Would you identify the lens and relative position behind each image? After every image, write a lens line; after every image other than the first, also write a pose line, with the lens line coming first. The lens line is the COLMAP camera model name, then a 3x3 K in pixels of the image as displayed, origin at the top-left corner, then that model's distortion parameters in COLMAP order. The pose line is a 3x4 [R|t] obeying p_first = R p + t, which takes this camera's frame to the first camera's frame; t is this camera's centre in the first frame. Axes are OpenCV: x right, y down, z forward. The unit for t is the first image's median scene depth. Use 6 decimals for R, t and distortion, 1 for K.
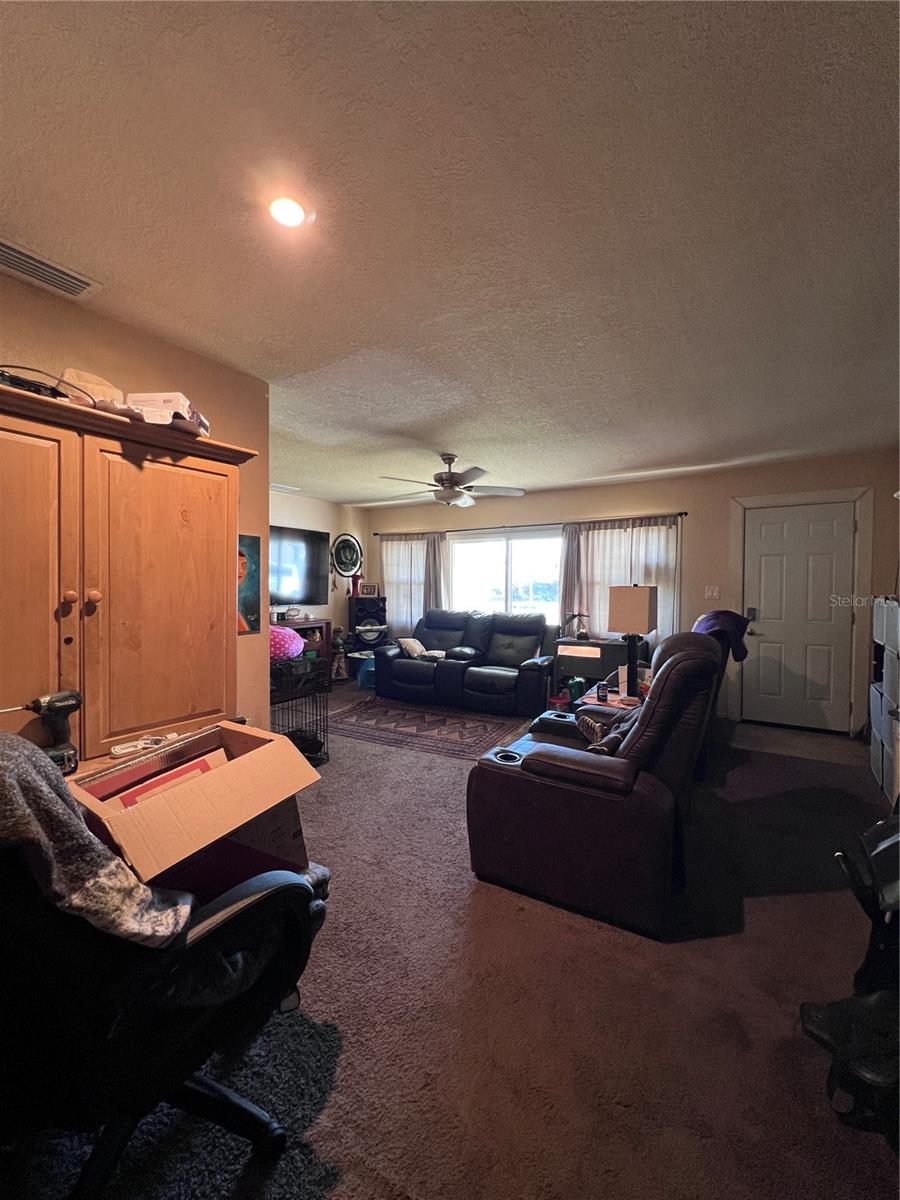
lens RADIAL K [[479.1, 0, 450.9], [0, 479.1, 597.8], [0, 0, 1]] dist [-0.001759, -0.000295]
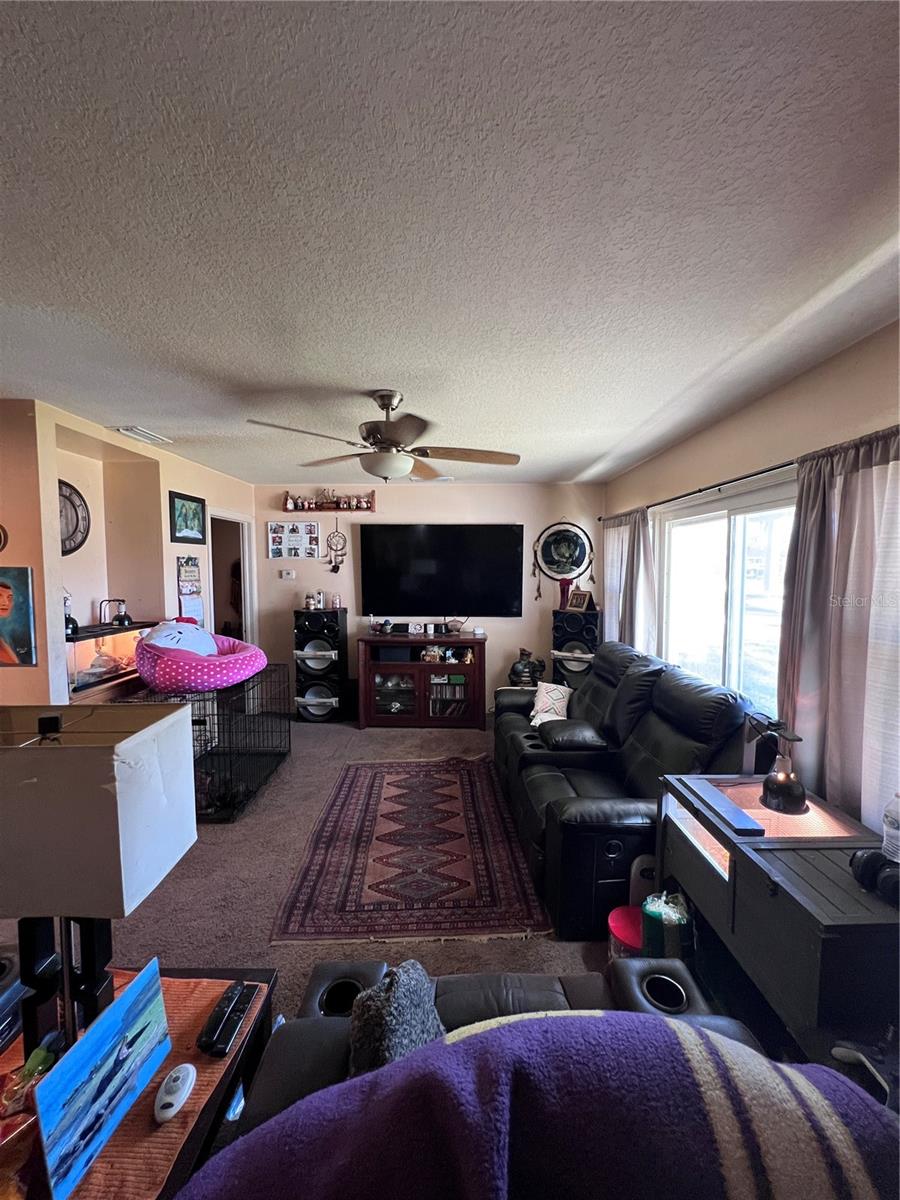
lens RADIAL K [[479.1, 0, 450.9], [0, 479.1, 597.8], [0, 0, 1]] dist [-0.001759, -0.000295]
pose [[0.517978, 0.056958, -0.853496, 0.465009], [-0.023410, 0.998351, 0.052417, -0.073956], [0.855074, -0.007170, 0.518457, 0.667133]]
